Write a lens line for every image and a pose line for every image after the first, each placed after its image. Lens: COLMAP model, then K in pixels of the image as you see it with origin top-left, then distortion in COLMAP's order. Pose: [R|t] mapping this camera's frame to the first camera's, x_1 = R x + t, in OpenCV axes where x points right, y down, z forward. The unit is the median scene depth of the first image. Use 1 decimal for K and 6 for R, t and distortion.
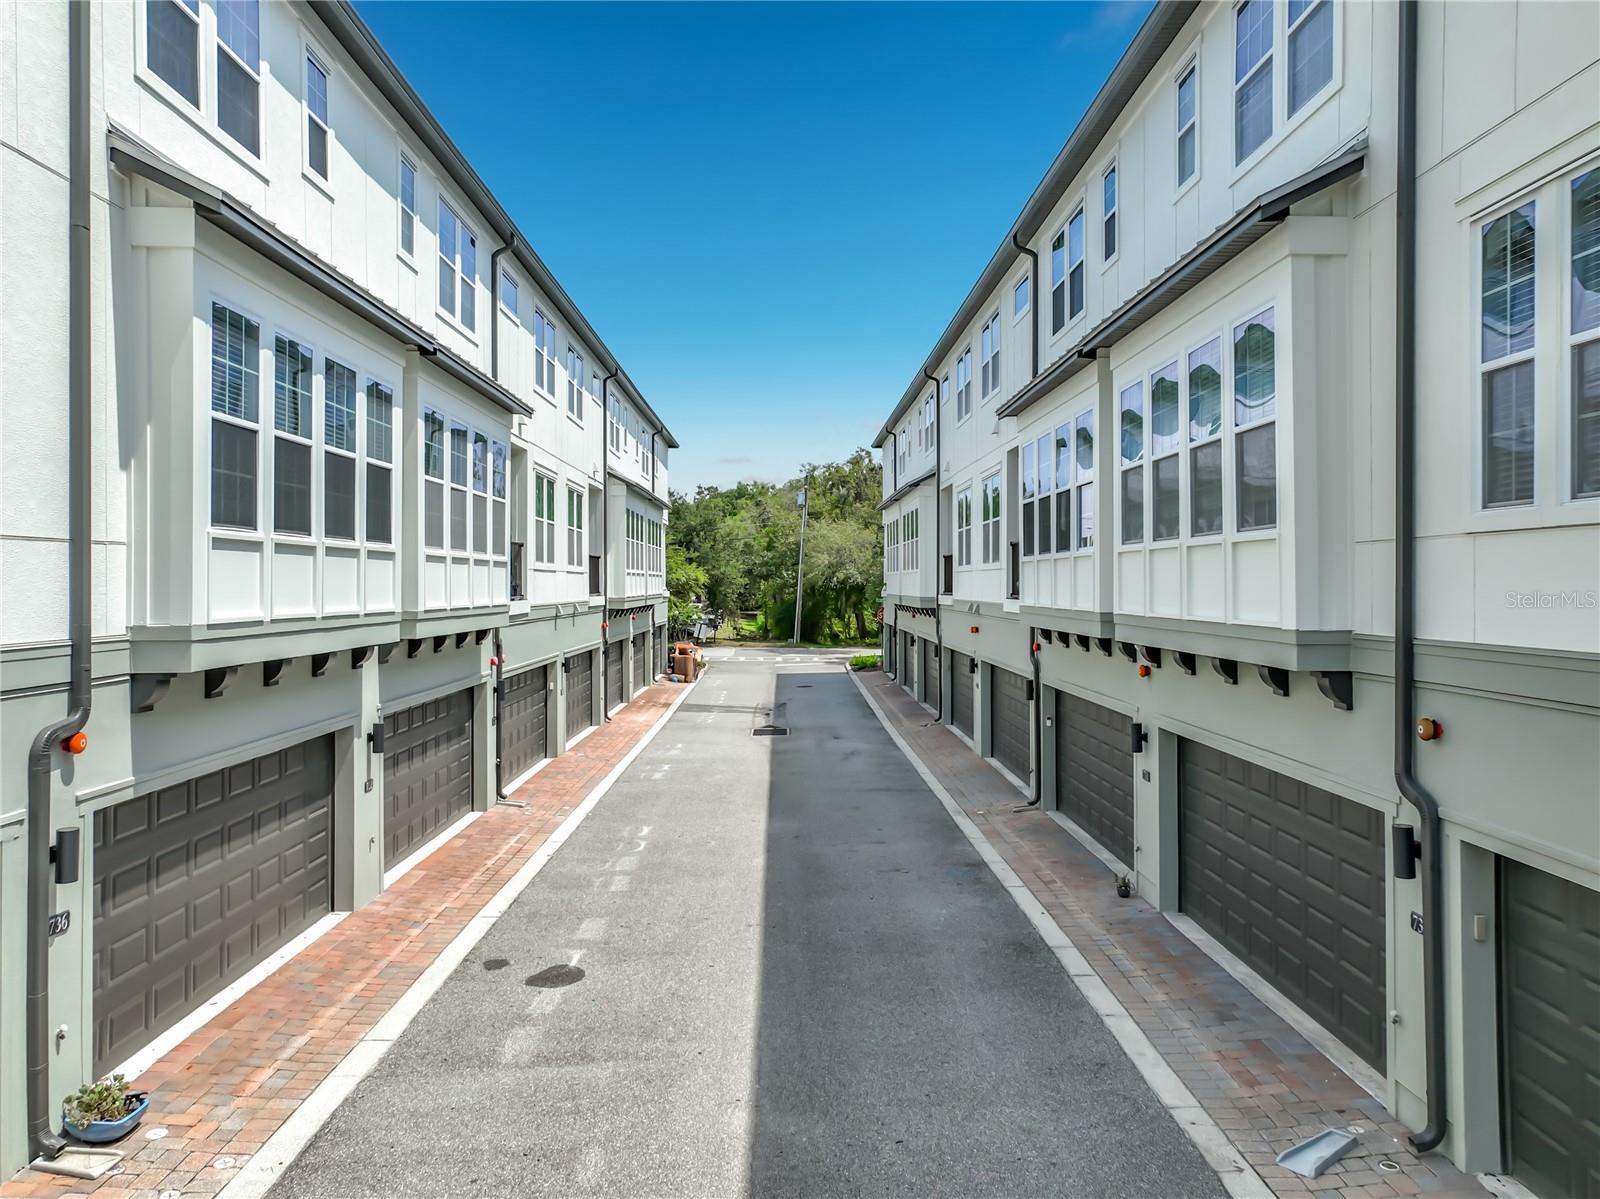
lens RADIAL K [[1126.9, 0, 800.8], [0, 1126.9, 592.2], [0, 0, 1]] dist [0.008676, 0.008633]
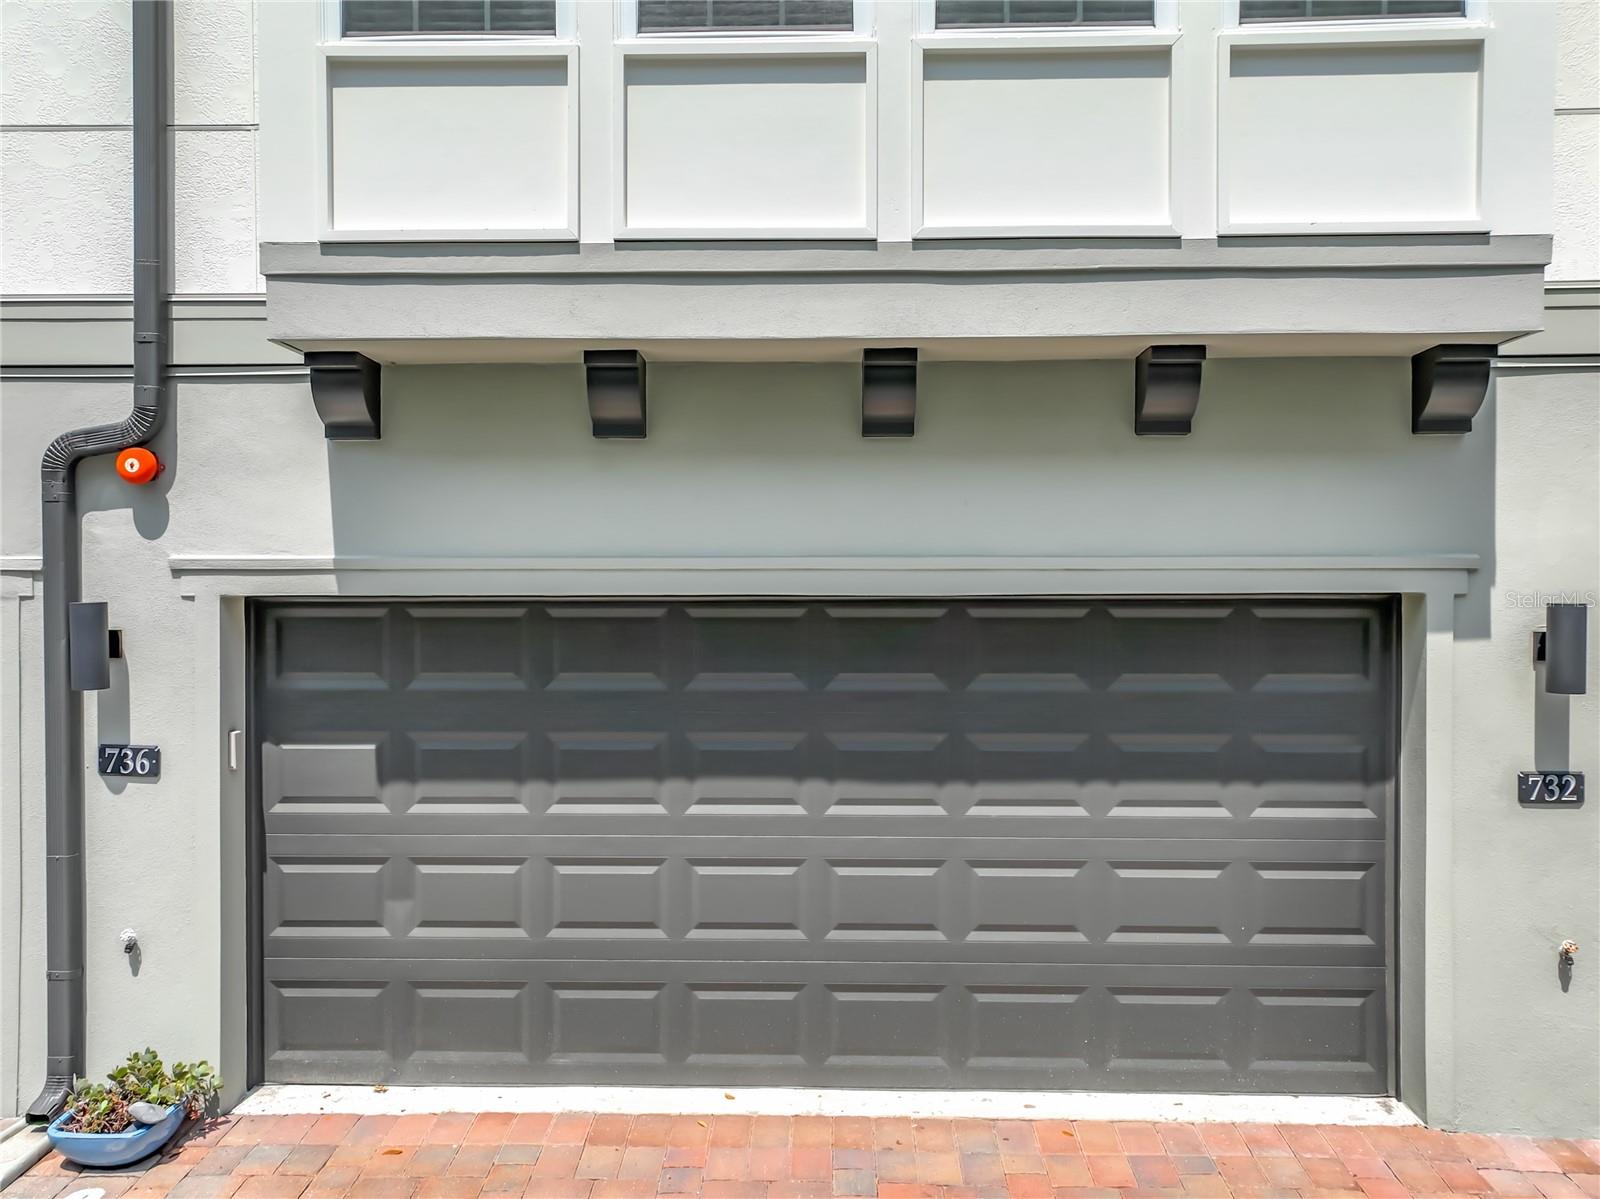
lens RADIAL K [[1267.1, 0, 799.9], [0, 1267.1, 600.3], [0, 0, 1]] dist [0.004182, 0.007849]
pose [[-0.056546, 0.019367, -0.998212, 0.003963], [-0.001173, 0.999810, 0.019464, 0.164167], [0.998399, 0.002271, -0.056512, 1.195044]]
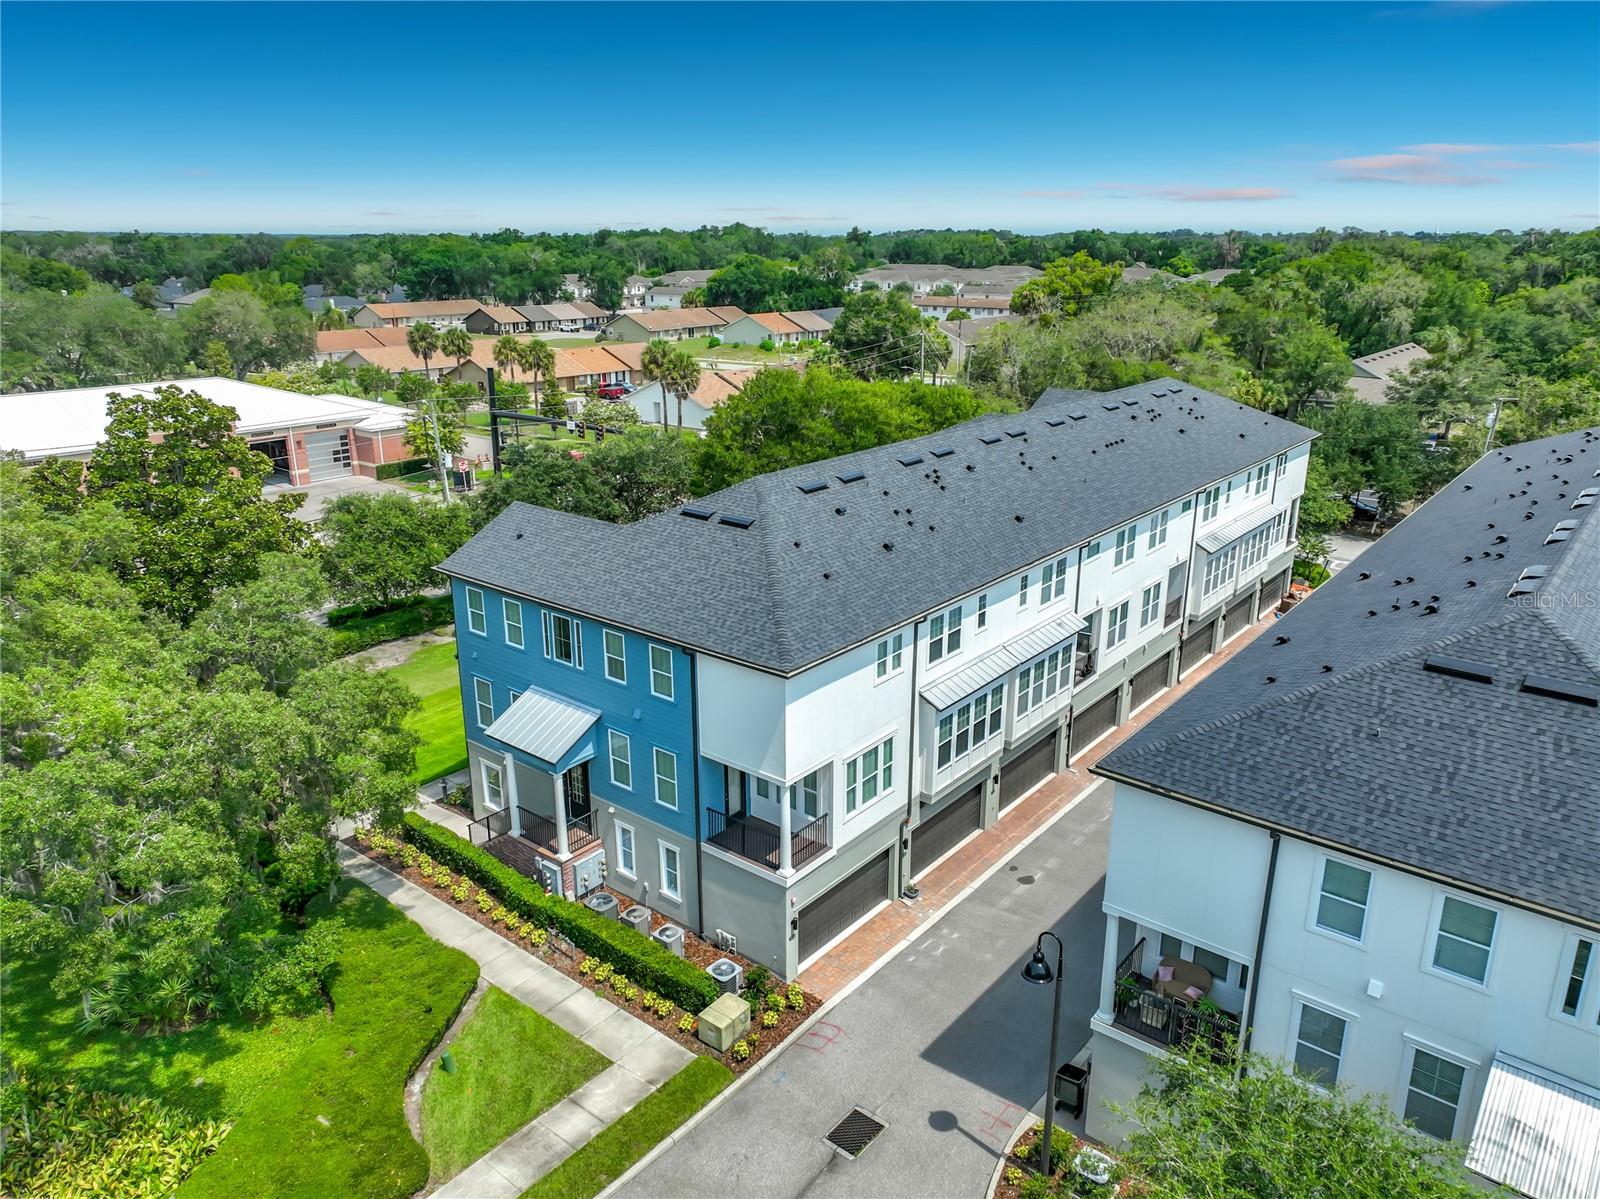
lens RADIAL K [[1126.9, 0, 800.1], [0, 1126.9, 597.4], [0, 0, 1]] dist [0.008676, 0.008633]
pose [[0.764749, 0.198366, -0.613033, 1.472371], [-0.001385, 0.951934, 0.306299, -1.891154], [0.644327, -0.233393, 0.728265, -2.146360]]
